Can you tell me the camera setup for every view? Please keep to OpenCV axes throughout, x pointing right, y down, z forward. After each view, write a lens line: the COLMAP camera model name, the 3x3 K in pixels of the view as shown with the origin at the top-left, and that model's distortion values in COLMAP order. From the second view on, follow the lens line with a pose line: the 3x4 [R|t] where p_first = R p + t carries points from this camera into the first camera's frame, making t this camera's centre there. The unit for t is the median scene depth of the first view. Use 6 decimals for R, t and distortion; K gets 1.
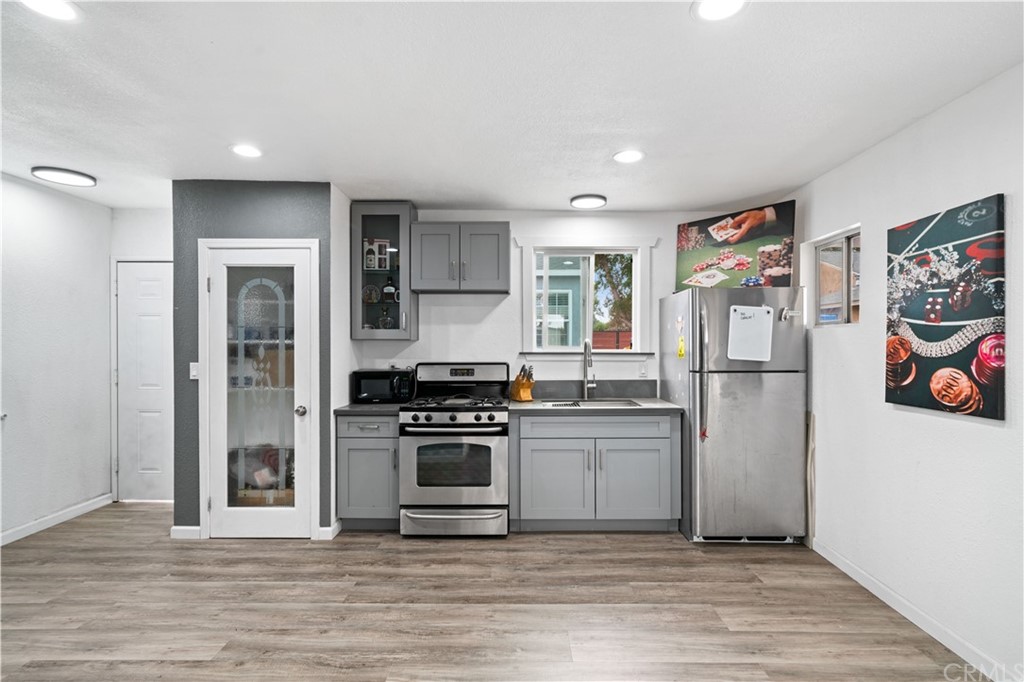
lens RADIAL K [[489.4, 0, 507.7], [0, 489.4, 348.8], [0, 0, 1]] dist [0.001838, 0.000967]
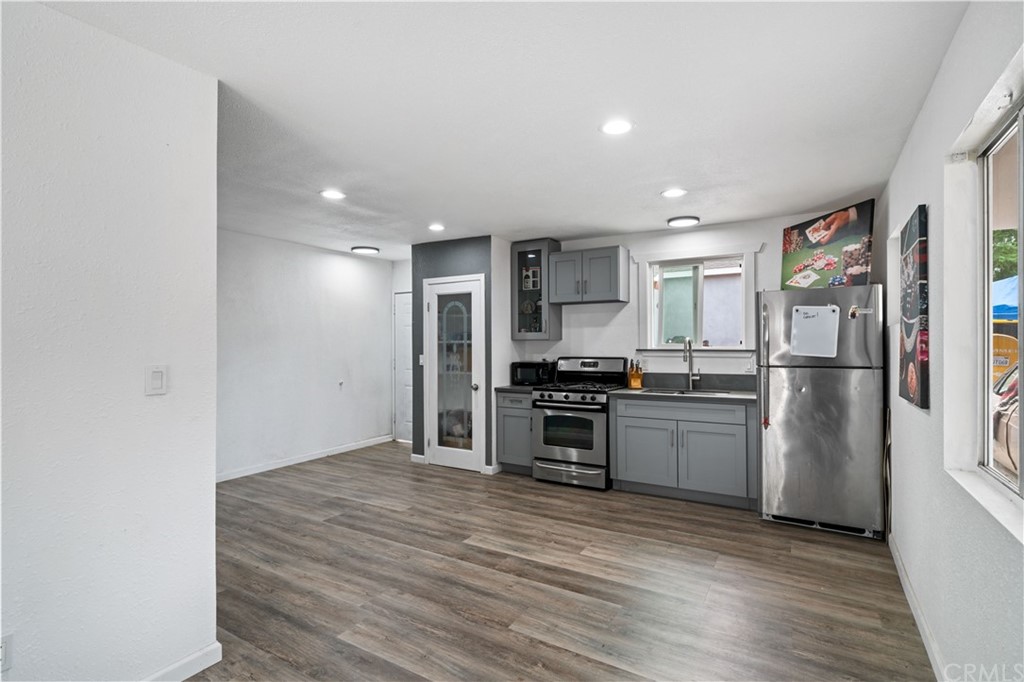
lens RADIAL K [[489.4, 0, 507.7], [0, 489.4, 348.8], [0, 0, 1]] dist [0.001838, 0.000967]
pose [[0.856686, 0.000851, -0.515838, 0.448896], [-0.000048, 0.999999, 0.001571, 0.004719], [0.515839, -0.001321, 0.856685, -0.250397]]
